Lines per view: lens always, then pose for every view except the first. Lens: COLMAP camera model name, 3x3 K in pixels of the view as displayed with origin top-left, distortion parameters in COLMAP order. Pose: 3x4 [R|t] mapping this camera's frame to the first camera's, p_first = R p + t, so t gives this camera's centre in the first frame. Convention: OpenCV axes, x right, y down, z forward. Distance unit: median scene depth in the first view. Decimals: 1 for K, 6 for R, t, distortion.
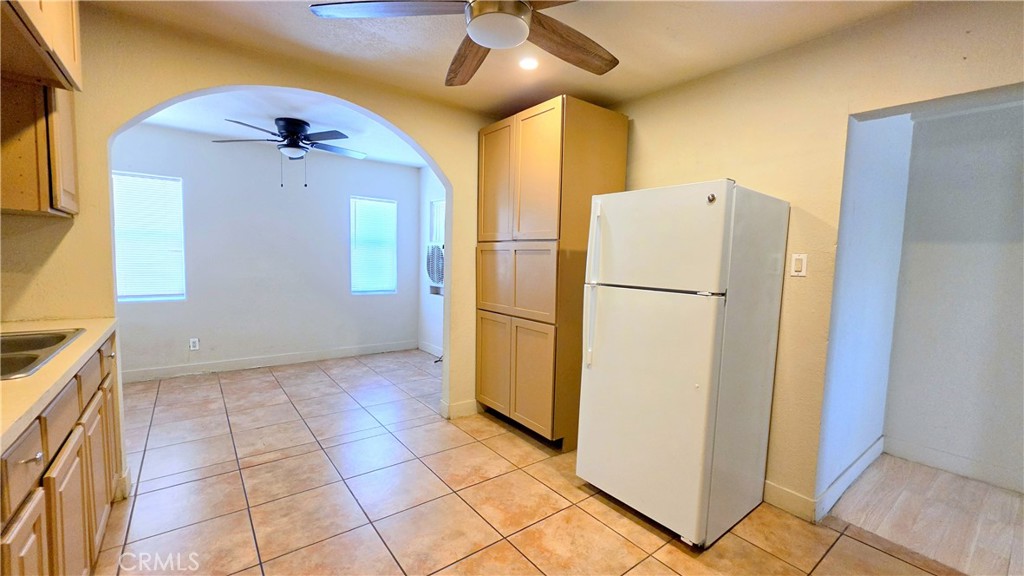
lens RADIAL K [[417.4, 0, 509.1], [0, 417.4, 287.0], [0, 0, 1]] dist [-0.000974, -0.000203]
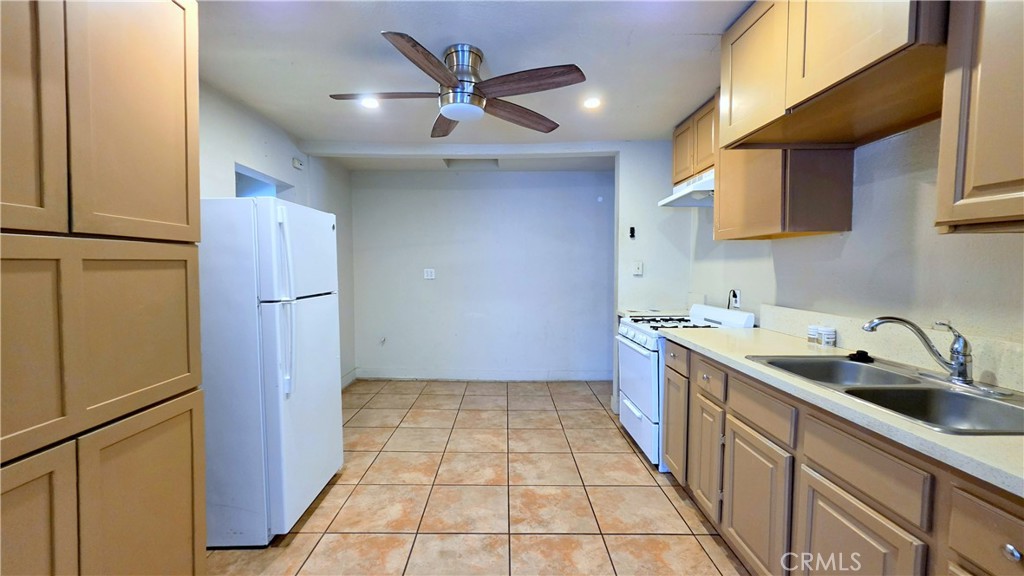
lens RADIAL K [[417.4, 0, 507.3], [0, 417.4, 286.6], [0, 0, 1]] dist [-0.000974, -0.000203]
pose [[-0.796372, -0.063264, 0.601490, -0.426087], [0.017169, 0.991749, 0.127043, -0.086807], [-0.604564, 0.111501, -0.788714, 0.867284]]
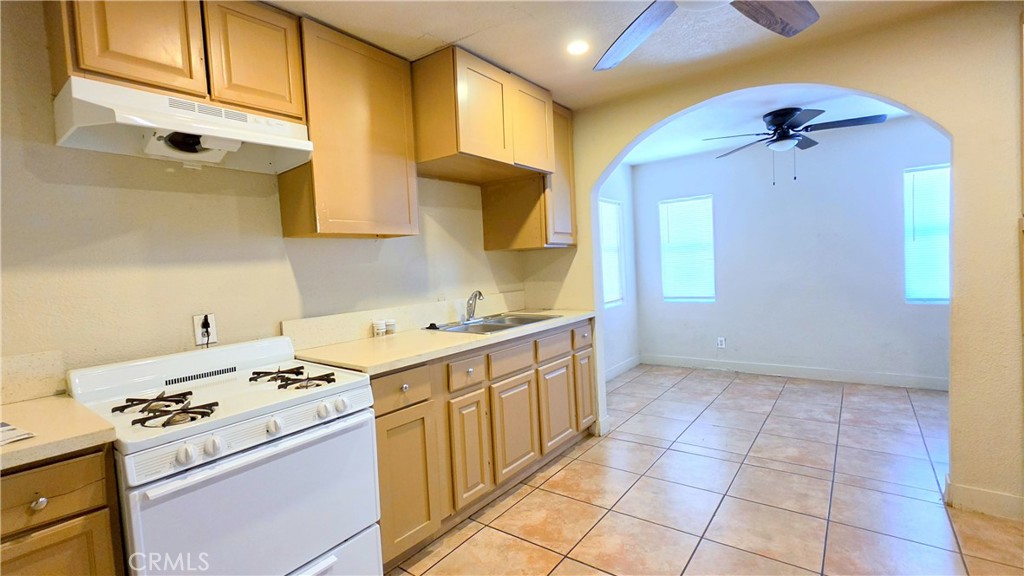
lens RADIAL K [[464.9, 0, 505.8], [0, 464.9, 286.4], [0, 0, 1]] dist [0.002146, 0.000143]
pose [[0.253288, 0.001456, -0.967390, 0.327340], [-0.009494, 0.999954, -0.000981, -0.005271], [0.967344, 0.009433, 0.253290, 0.157072]]
